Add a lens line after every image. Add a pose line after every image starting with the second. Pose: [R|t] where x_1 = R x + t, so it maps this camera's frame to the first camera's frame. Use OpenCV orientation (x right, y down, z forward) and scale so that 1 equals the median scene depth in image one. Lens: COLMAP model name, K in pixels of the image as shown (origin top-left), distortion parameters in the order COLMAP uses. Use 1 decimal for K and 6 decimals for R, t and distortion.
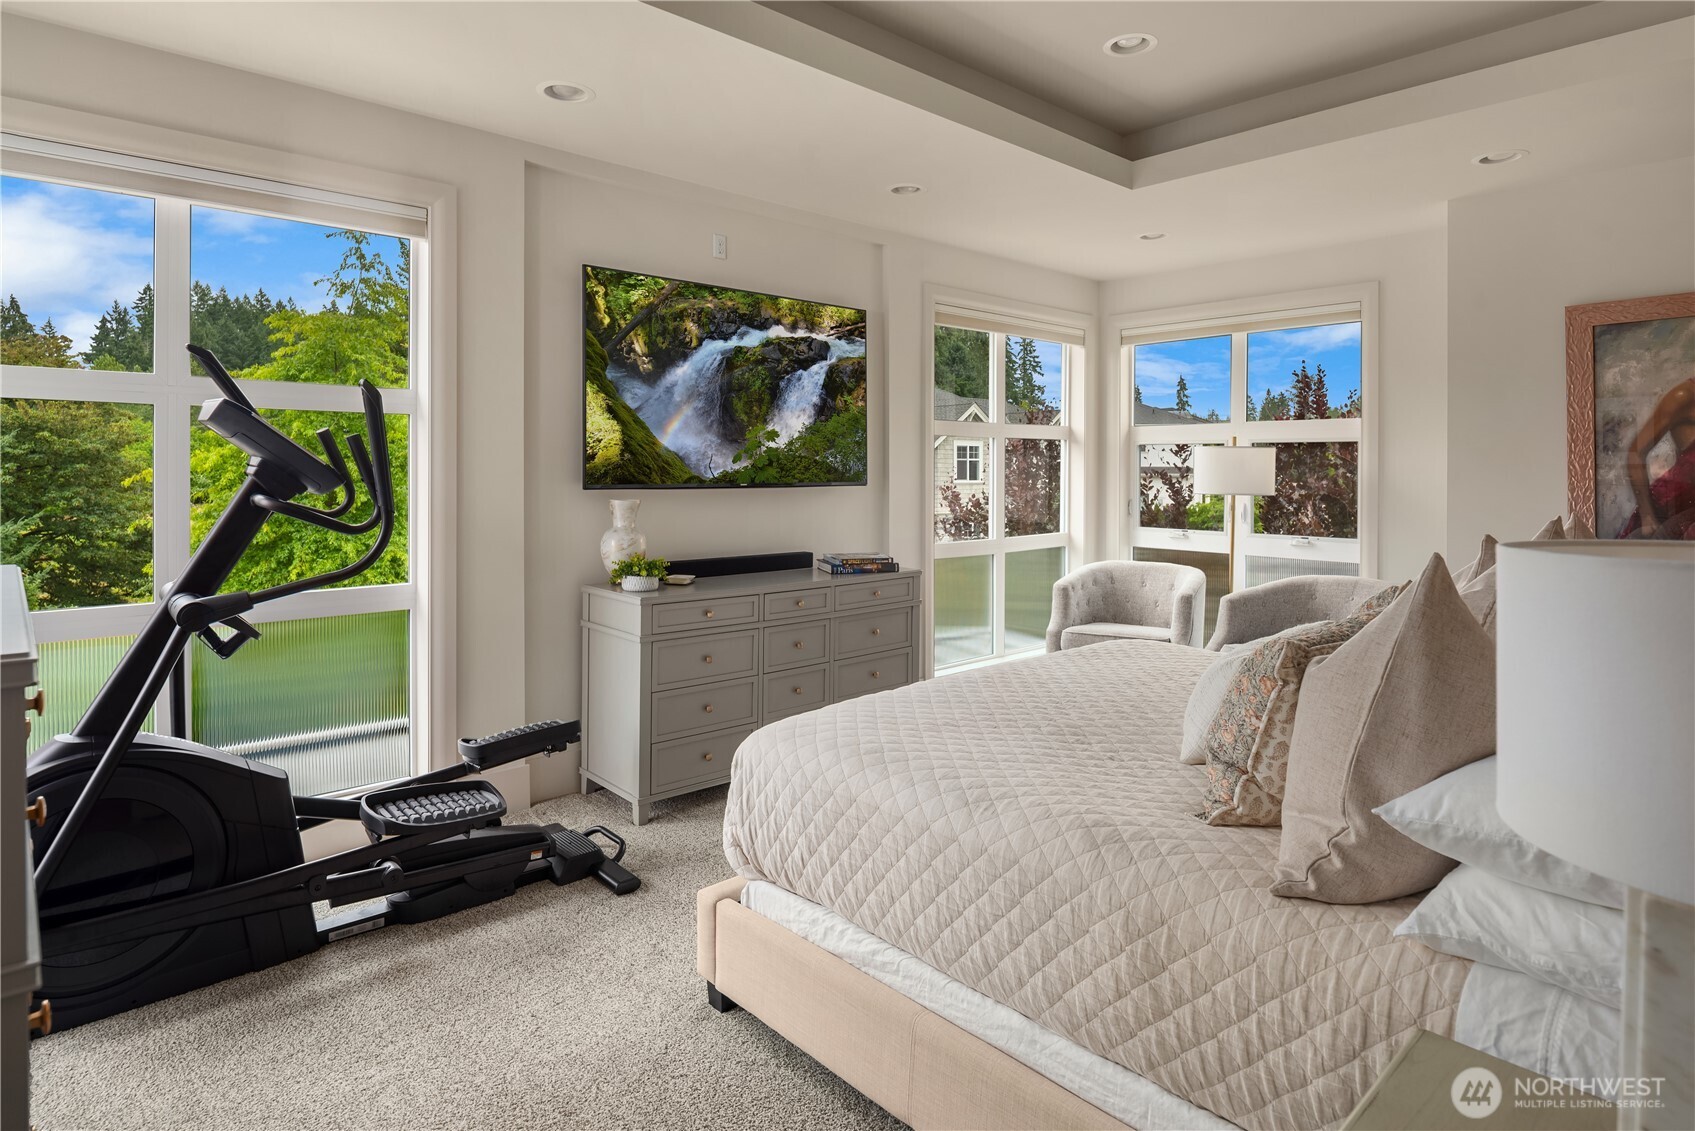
lens RADIAL K [[945.5, 0, 844.6], [0, 945.5, 523.8], [0, 0, 1]] dist [0.004255, 0.001007]
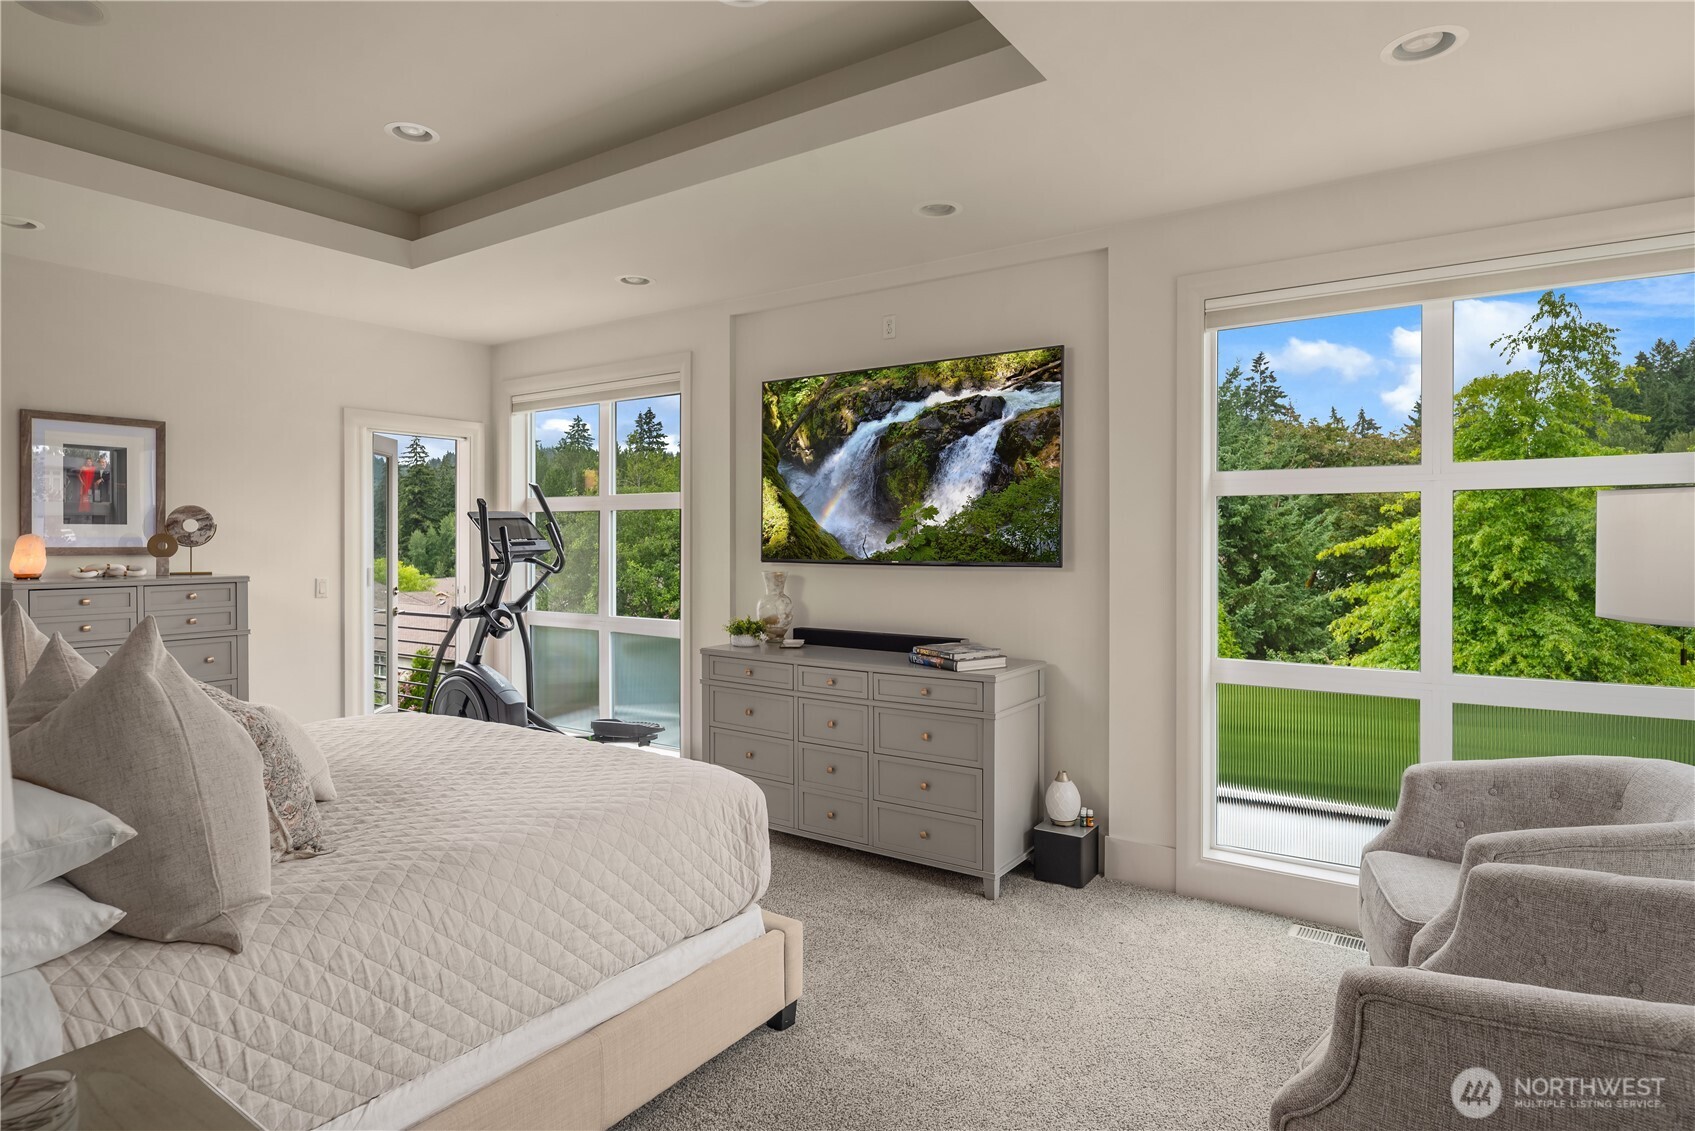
lens RADIAL K [[945.5, 0, 851.7], [0, 945.5, 559.3], [0, 0, 1]] dist [0.004255, 0.001007]
pose [[0.240911, 0.009892, -0.970497, 0.824500], [-0.049057, 0.998794, -0.001998, -0.044438], [0.969307, 0.048091, 0.241105, 0.735588]]
